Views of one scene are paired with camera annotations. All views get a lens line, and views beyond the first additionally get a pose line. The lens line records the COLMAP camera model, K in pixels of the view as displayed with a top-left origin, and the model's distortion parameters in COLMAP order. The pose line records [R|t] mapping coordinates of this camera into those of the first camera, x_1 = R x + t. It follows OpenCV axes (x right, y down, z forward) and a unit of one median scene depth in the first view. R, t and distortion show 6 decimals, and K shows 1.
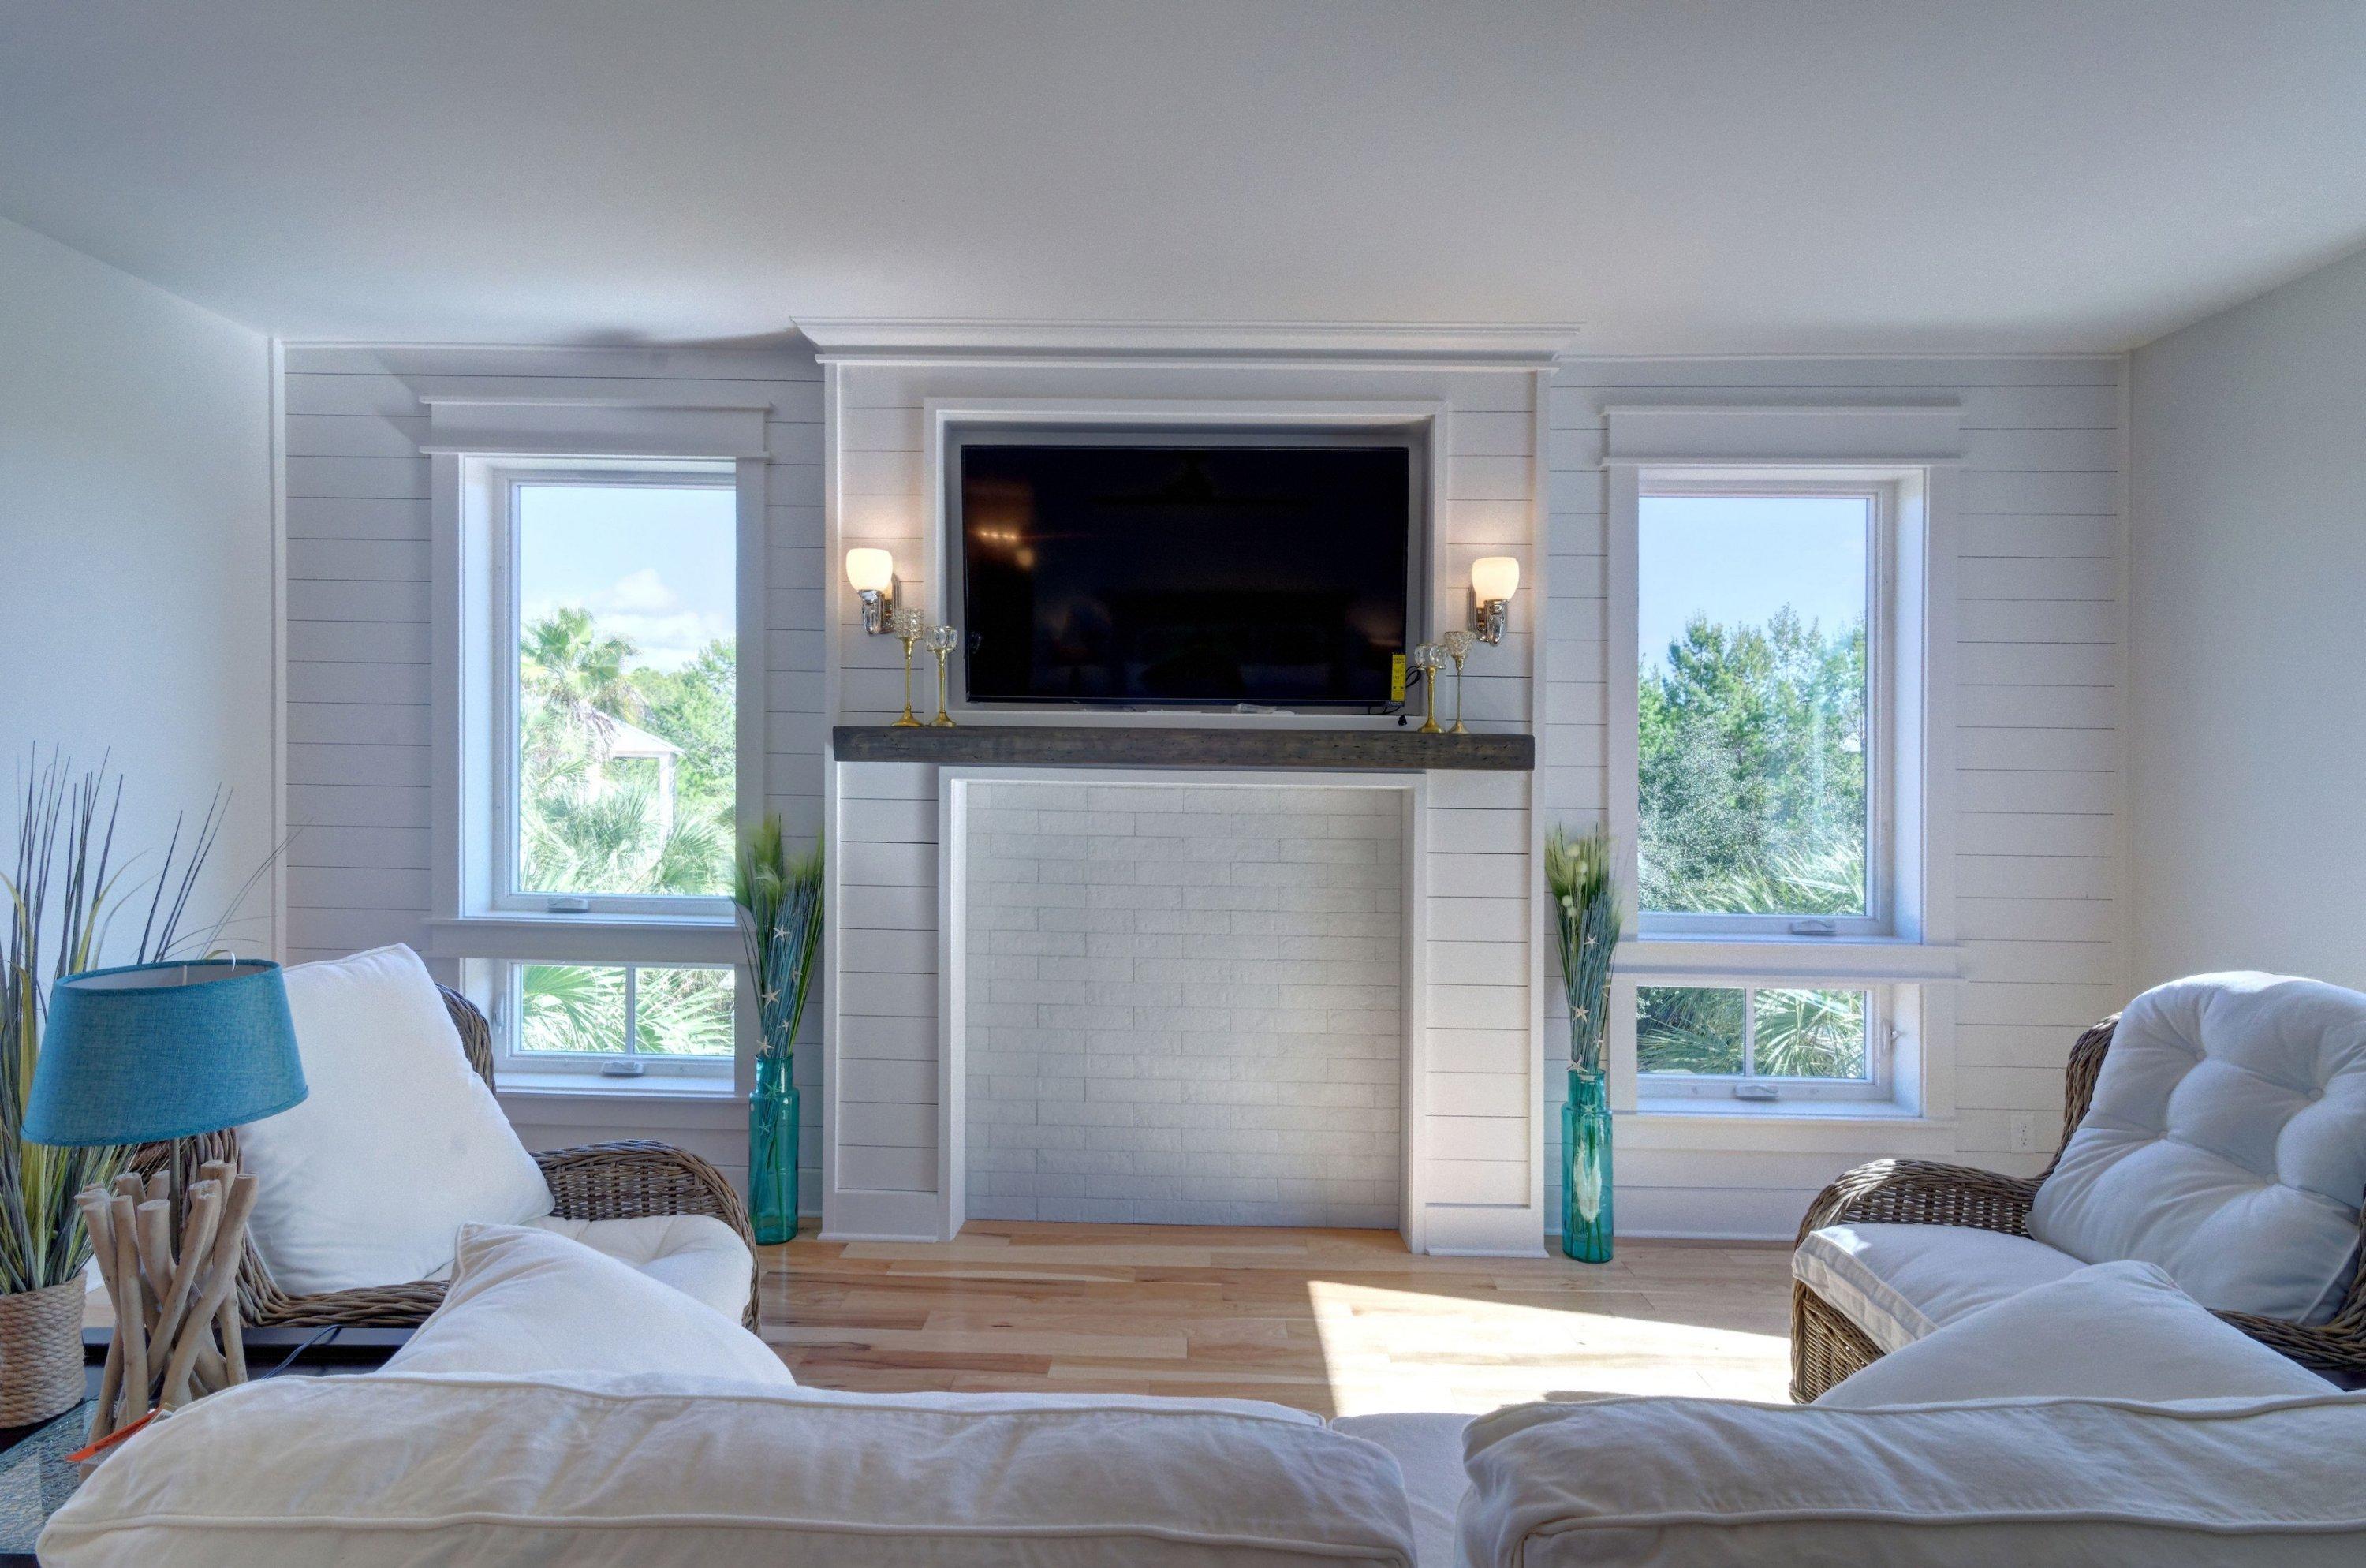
lens RADIAL K [[1121.0, 0, 1174.3], [0, 1121.0, 772.5], [0, 0, 1]] dist [0.006621, -0.000873]
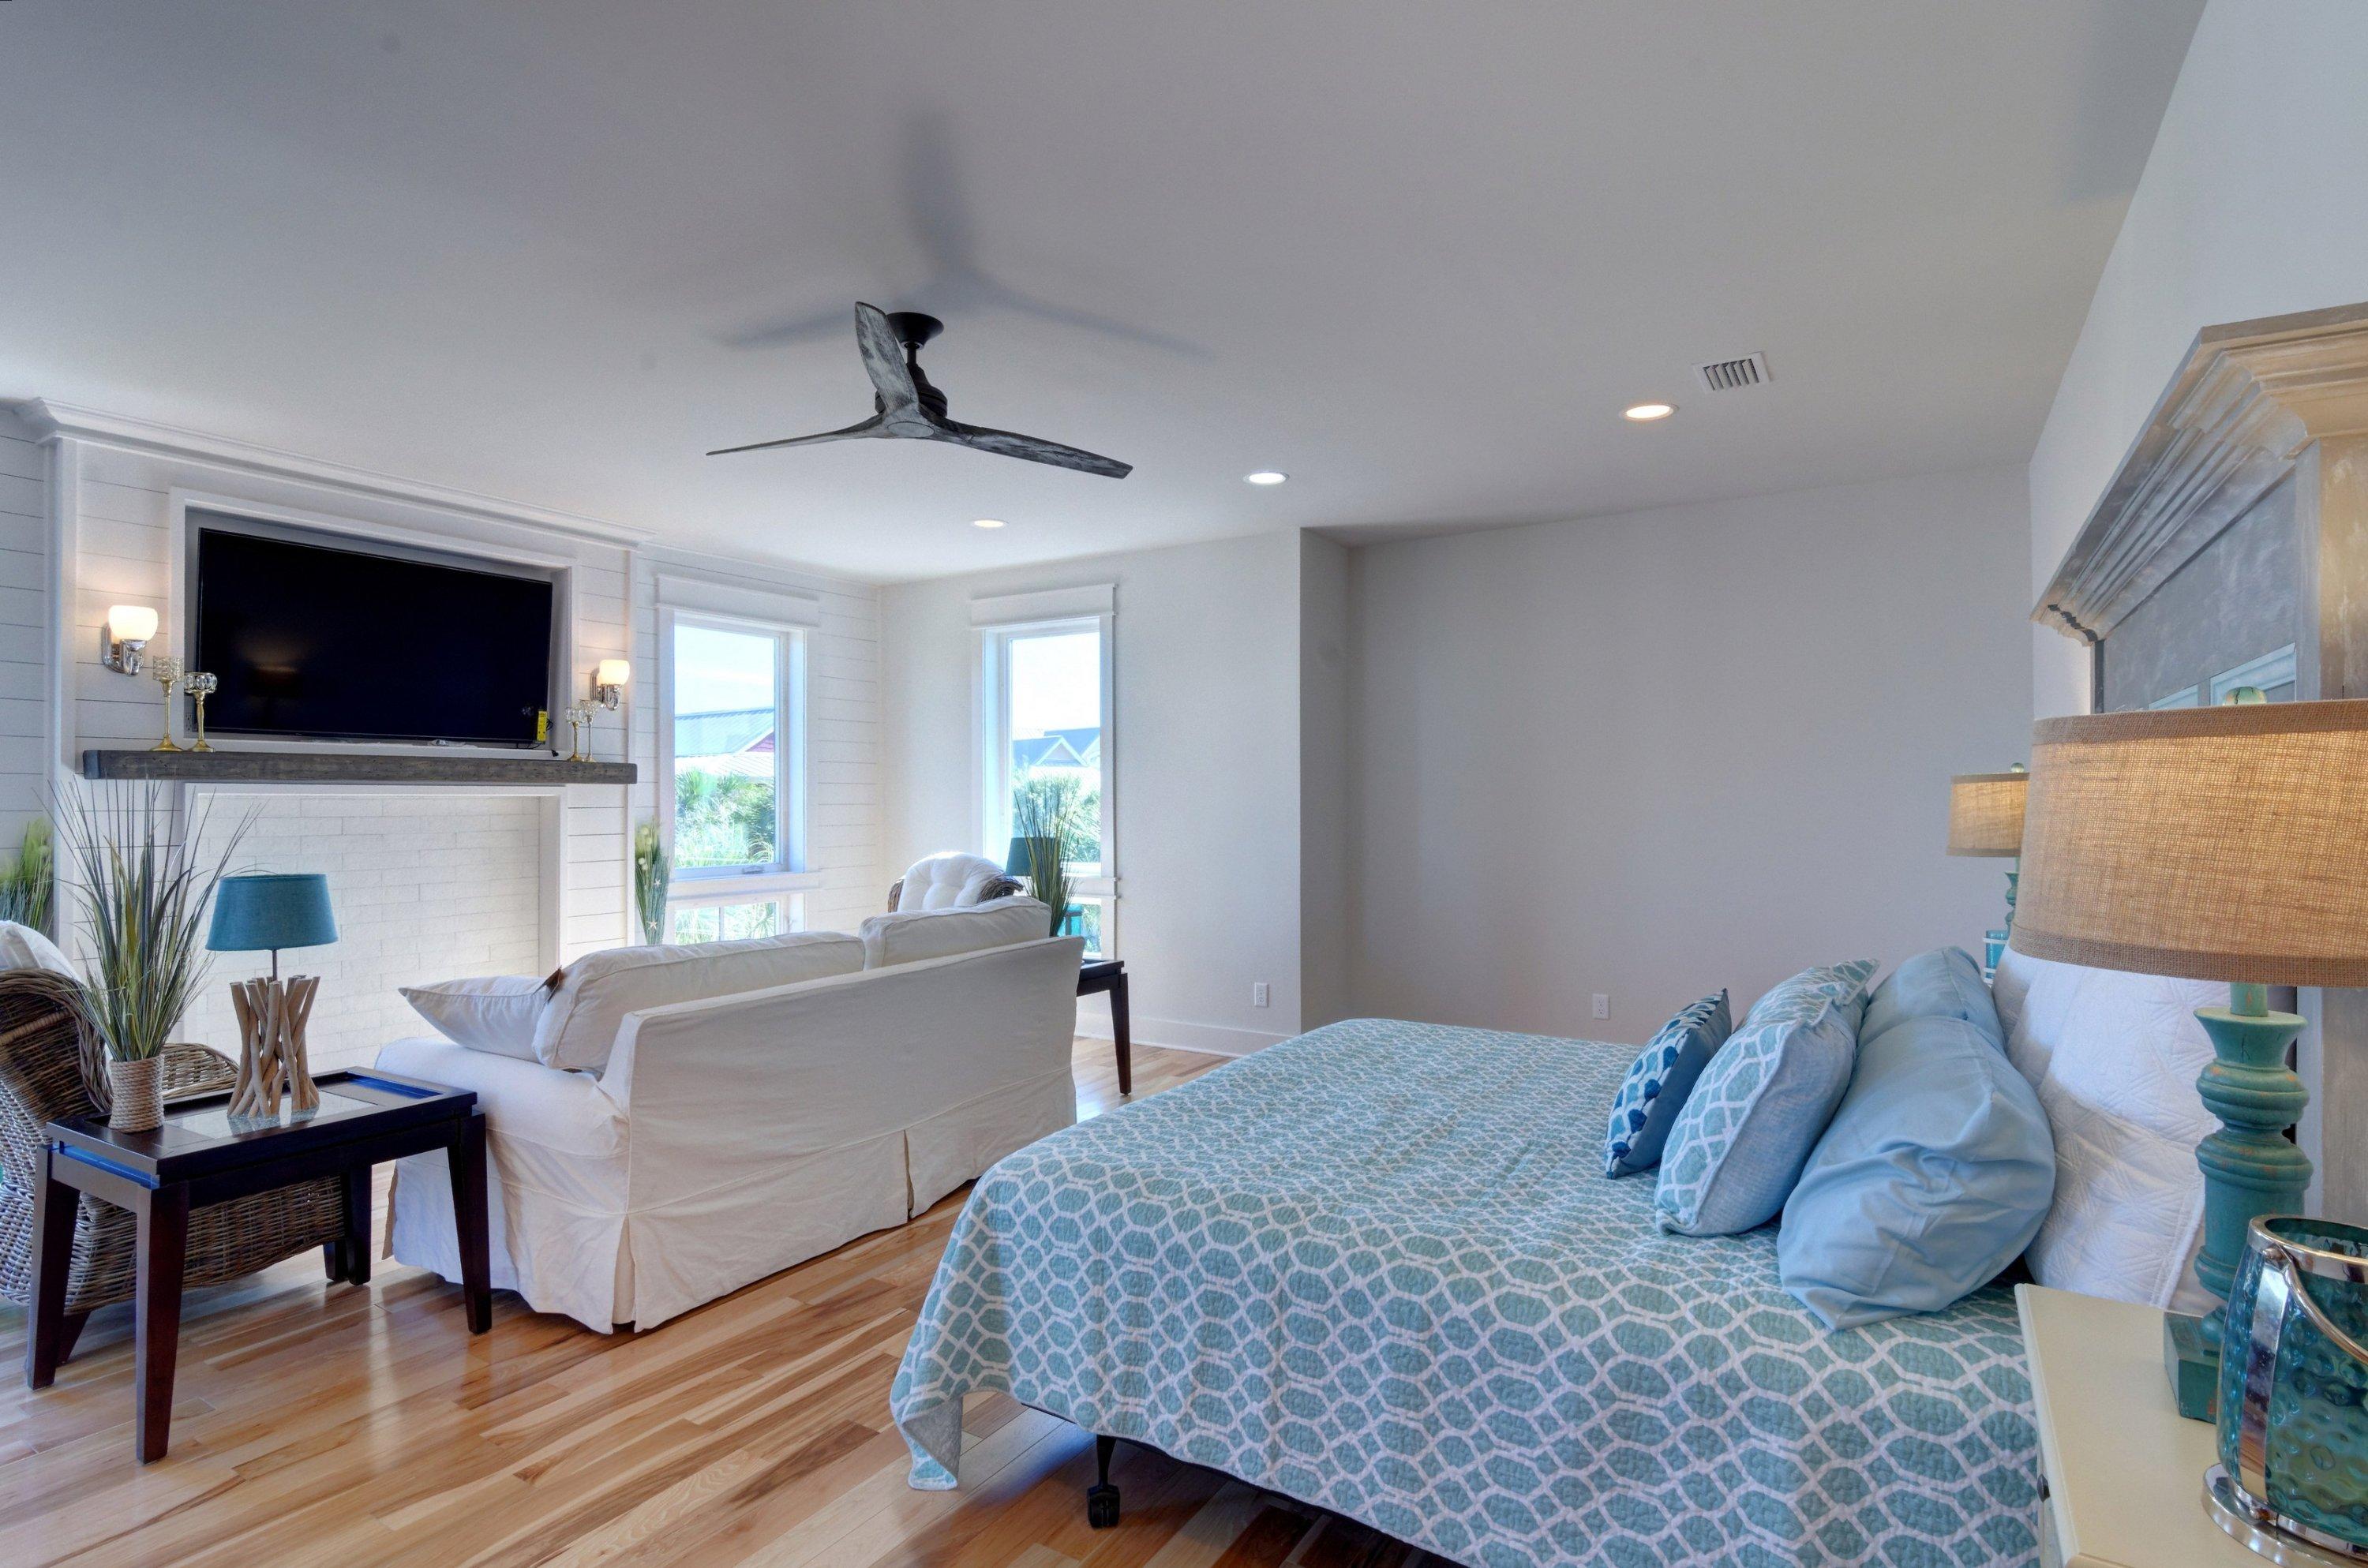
lens RADIAL K [[1121.7, 0, 1175.3], [0, 1121.7, 772.5], [0, 0, 1]] dist [0.006621, -0.000873]
pose [[0.510075, 0.003735, 0.860122, -0.719338], [0.014429, 0.999813, -0.012899, 0.014402], [-0.860009, 0.018990, 0.509926, -0.577623]]
